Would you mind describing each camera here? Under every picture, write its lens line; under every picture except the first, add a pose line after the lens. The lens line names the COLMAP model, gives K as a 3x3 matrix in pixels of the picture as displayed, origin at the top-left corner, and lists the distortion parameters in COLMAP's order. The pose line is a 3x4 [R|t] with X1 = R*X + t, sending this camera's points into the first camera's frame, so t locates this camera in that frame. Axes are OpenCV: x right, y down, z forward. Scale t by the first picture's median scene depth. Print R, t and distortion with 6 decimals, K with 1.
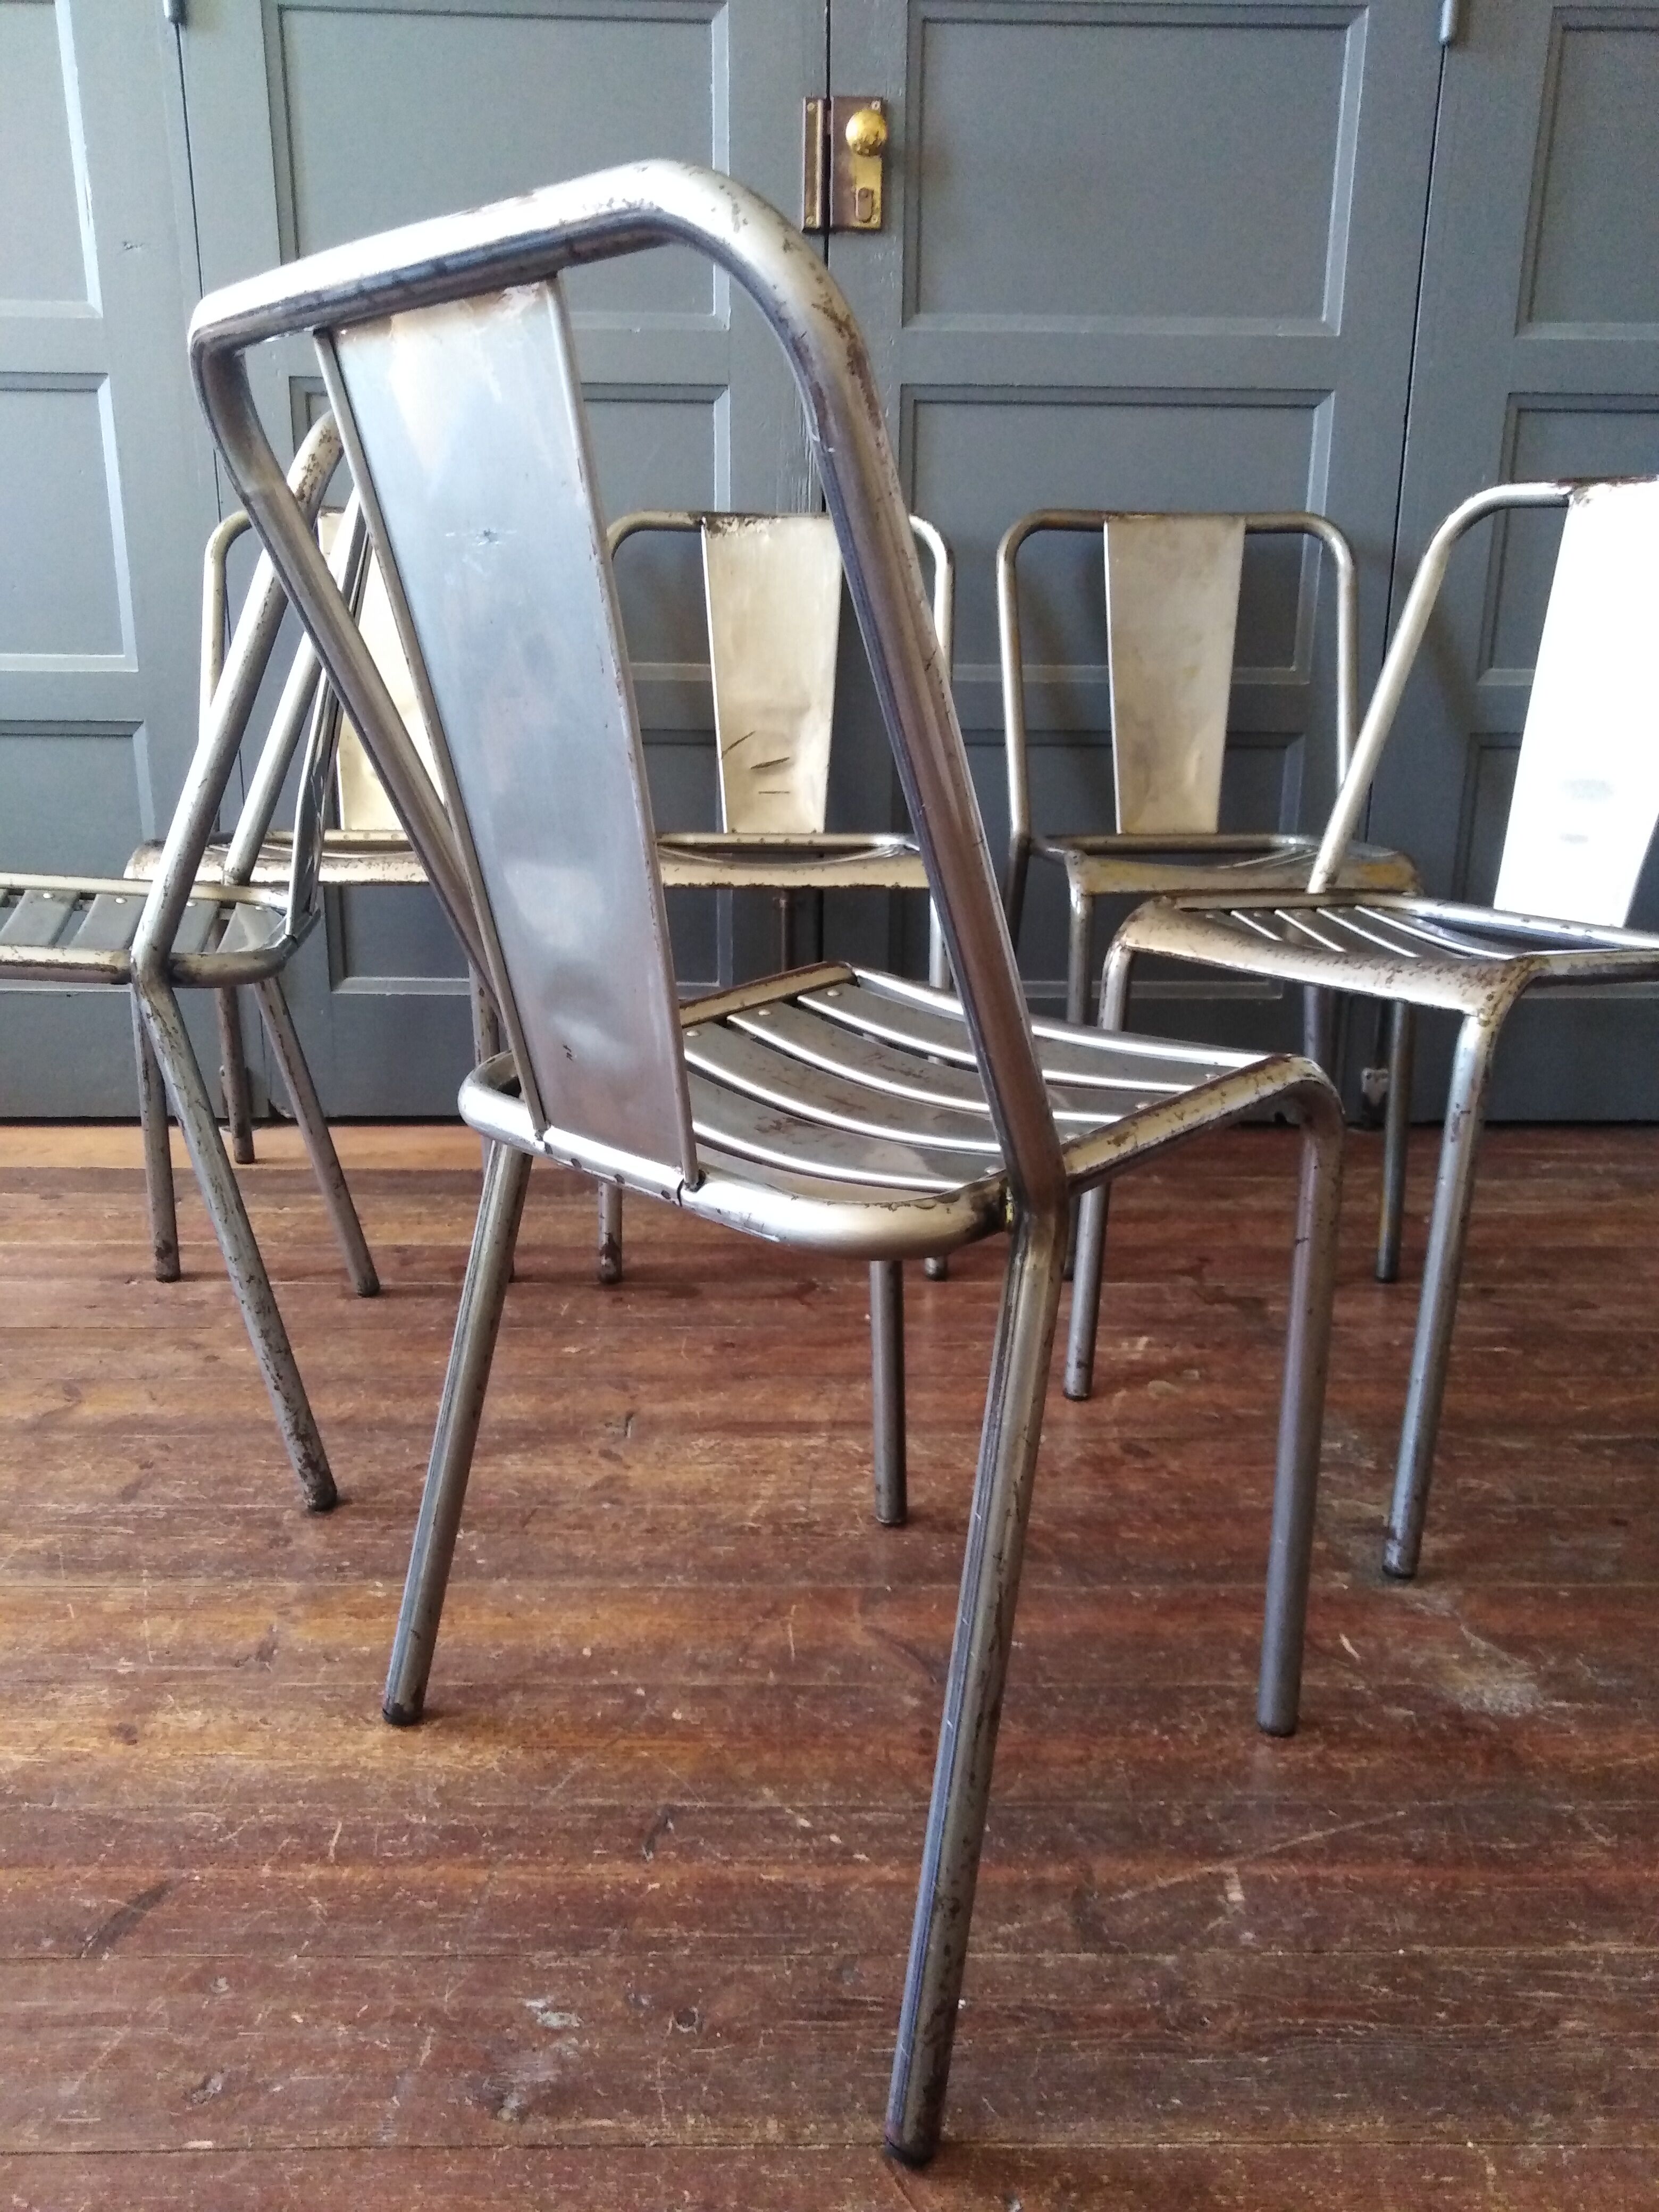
lens RADIAL K [[1636.9, 0, 831.1], [0, 1636.9, 1101.5], [0, 0, 1]] dist [0.021435, -0.033973]
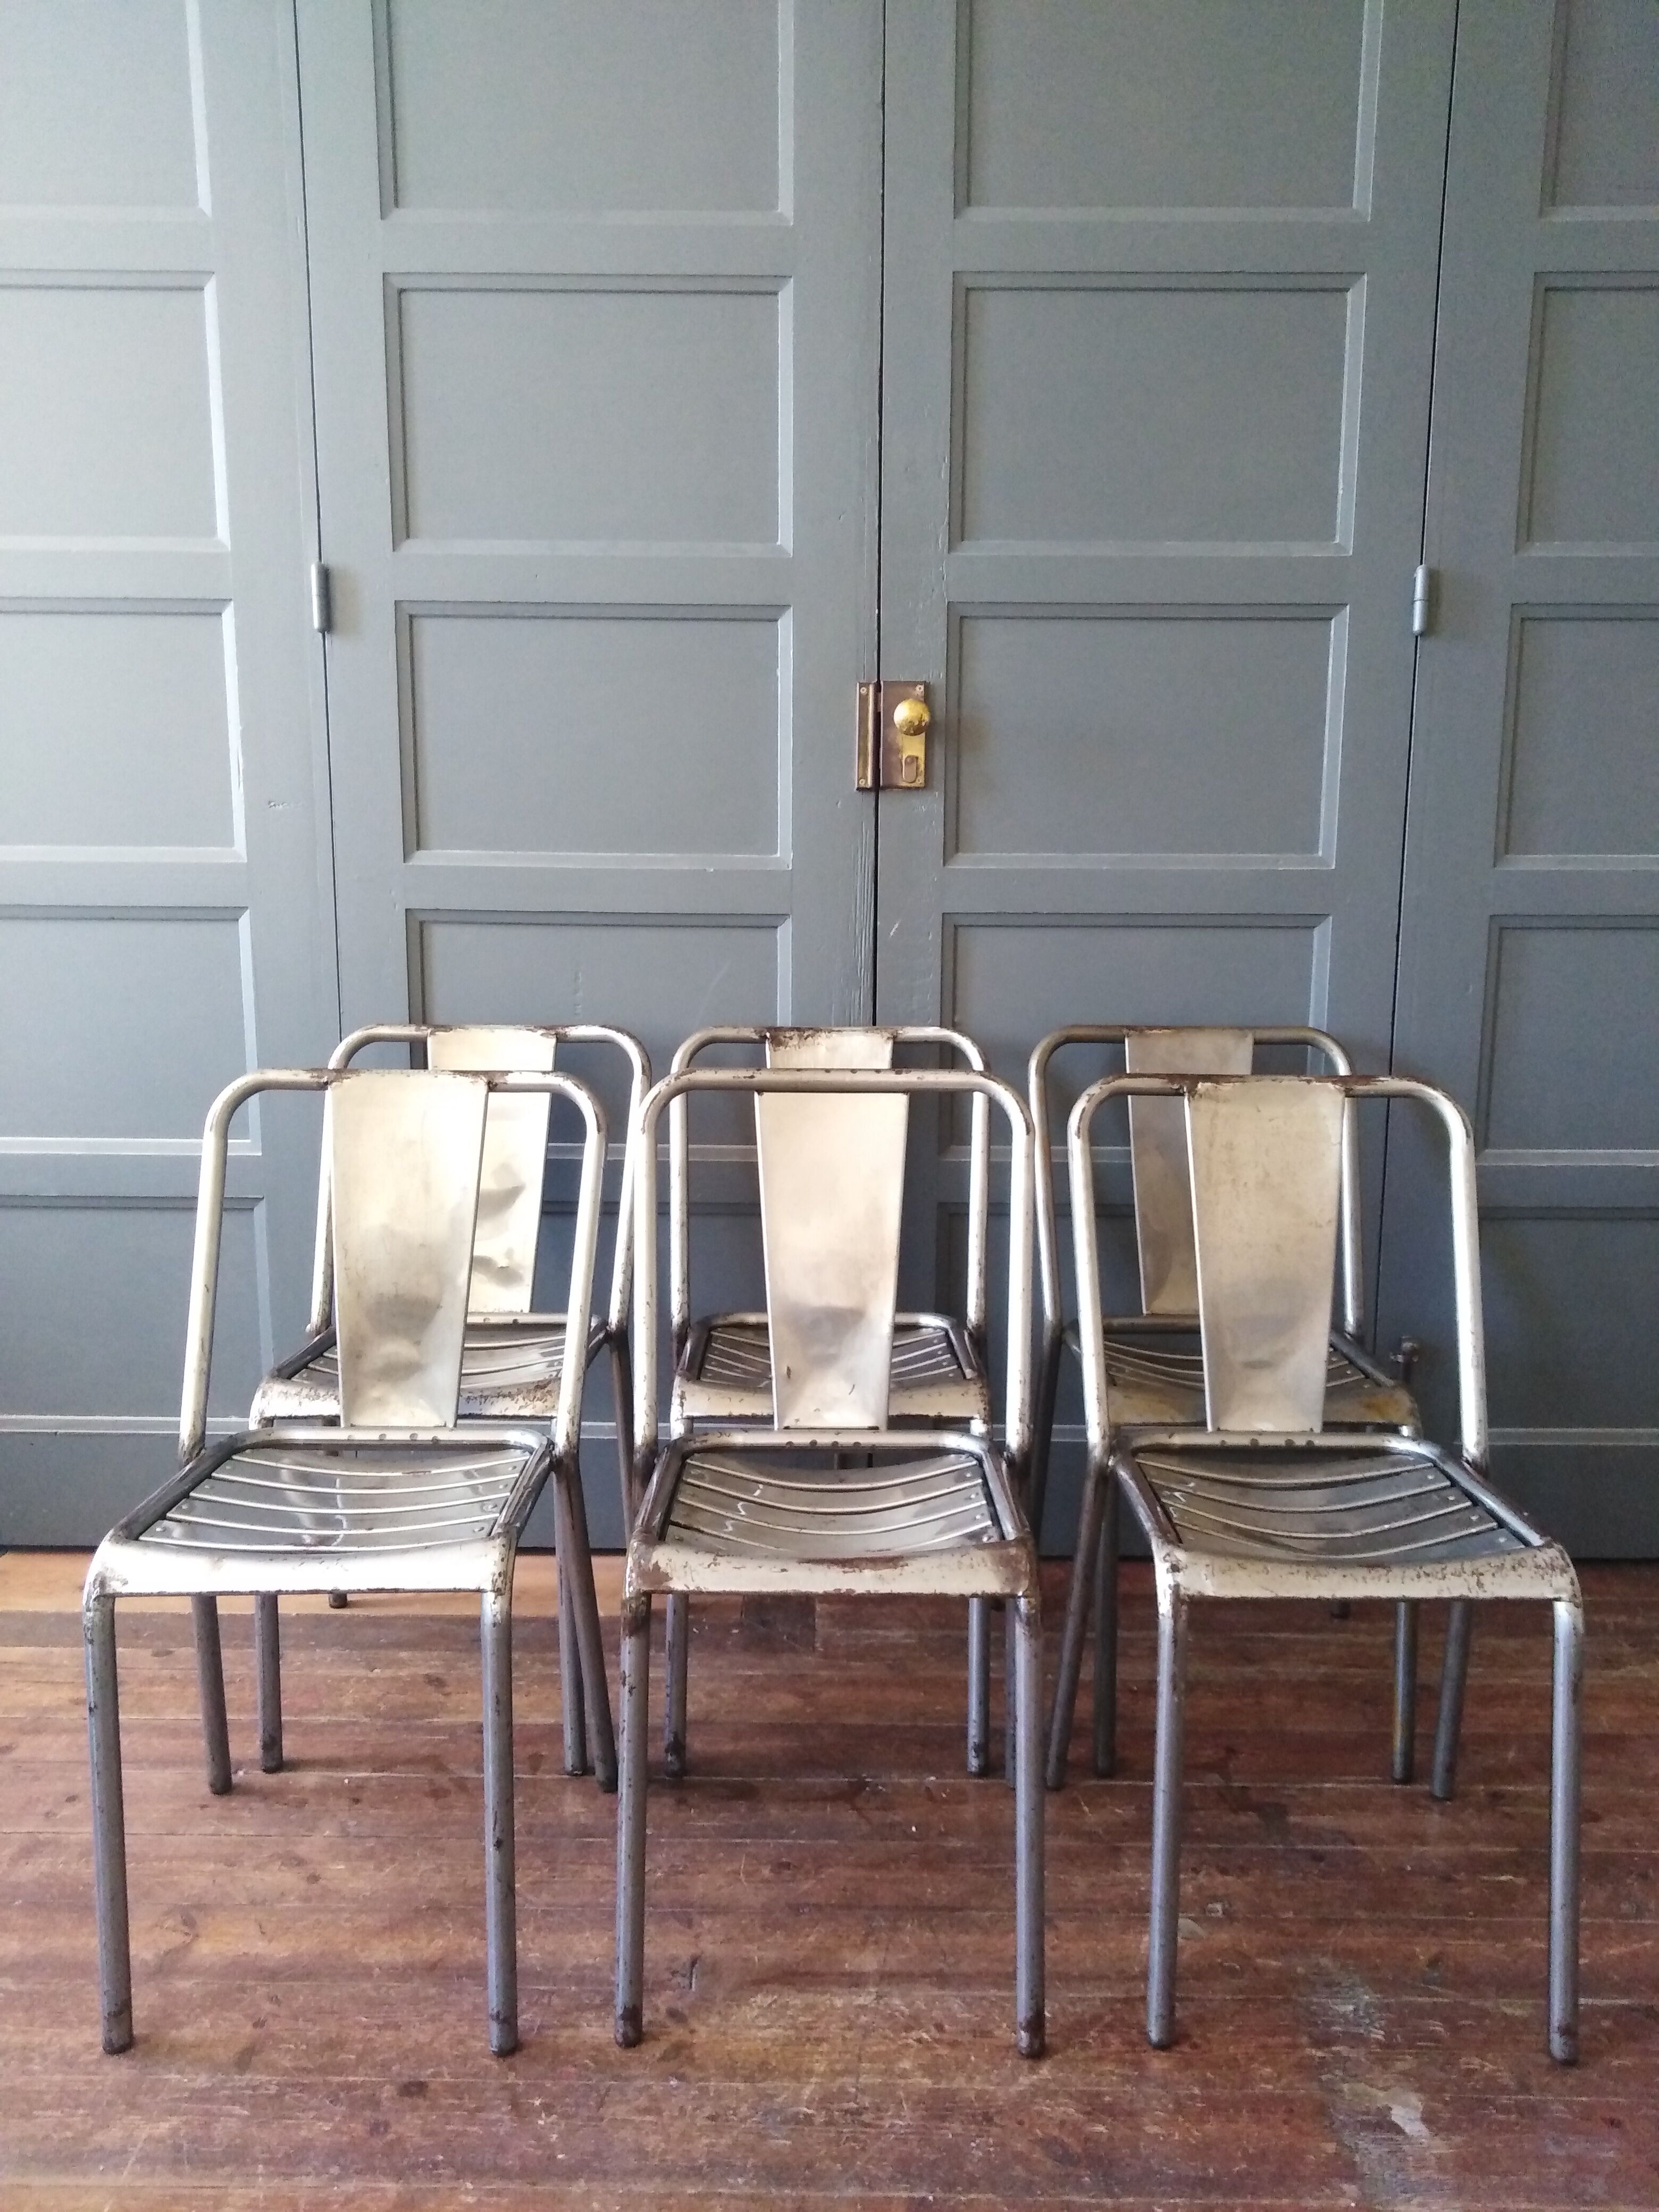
lens RADIAL K [[1630.4, 0, 830.5], [0, 1630.4, 1104.2], [0, 0, 1]] dist [0.011405, -0.011801]
pose [[0.999476, 0.000869, -0.032368, 0.002680], [-0.004563, 0.993445, -0.114223, -0.279348], [0.032056, 0.114311, 0.992928, -0.156518]]
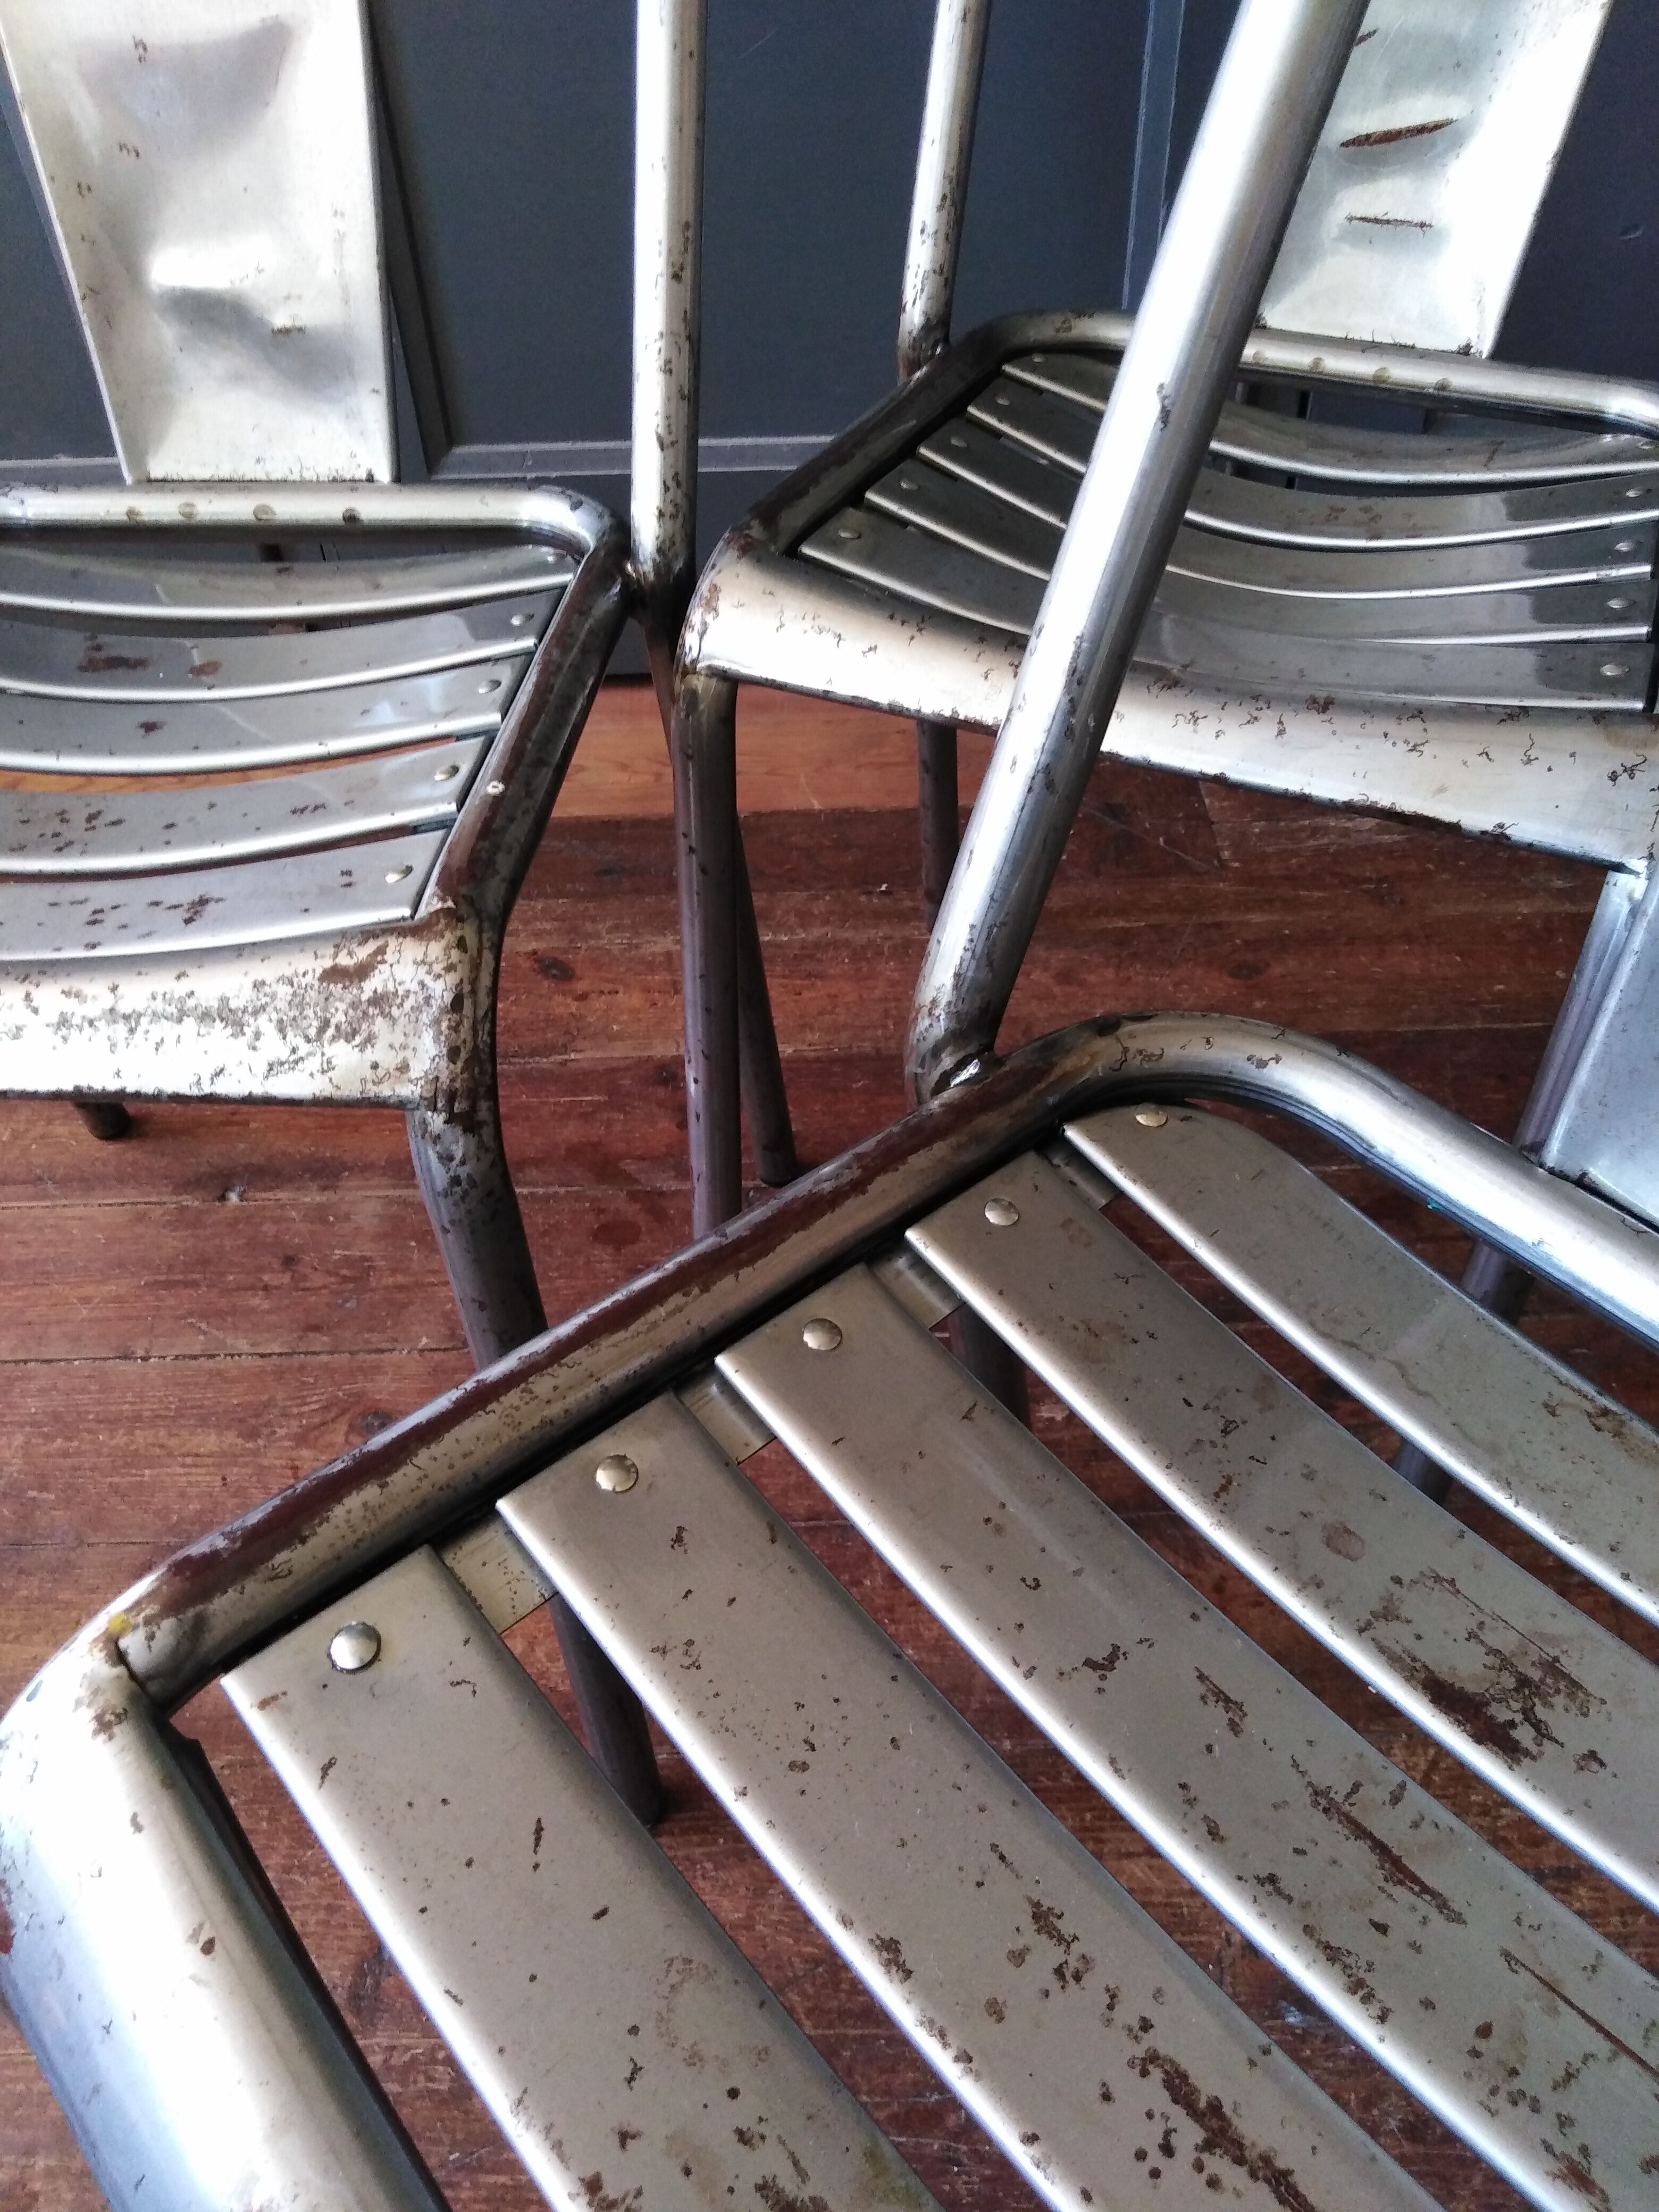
lens RADIAL K [[1630.4, 0, 830.5], [0, 1630.4, 1104.2], [0, 0, 1]] dist [0.011405, -0.011801]
pose [[0.999023, -0.020862, -0.038961, -0.256162], [0.037218, 0.872537, 0.487128, -0.254193], [0.023832, -0.488102, 0.872461, 0.694721]]
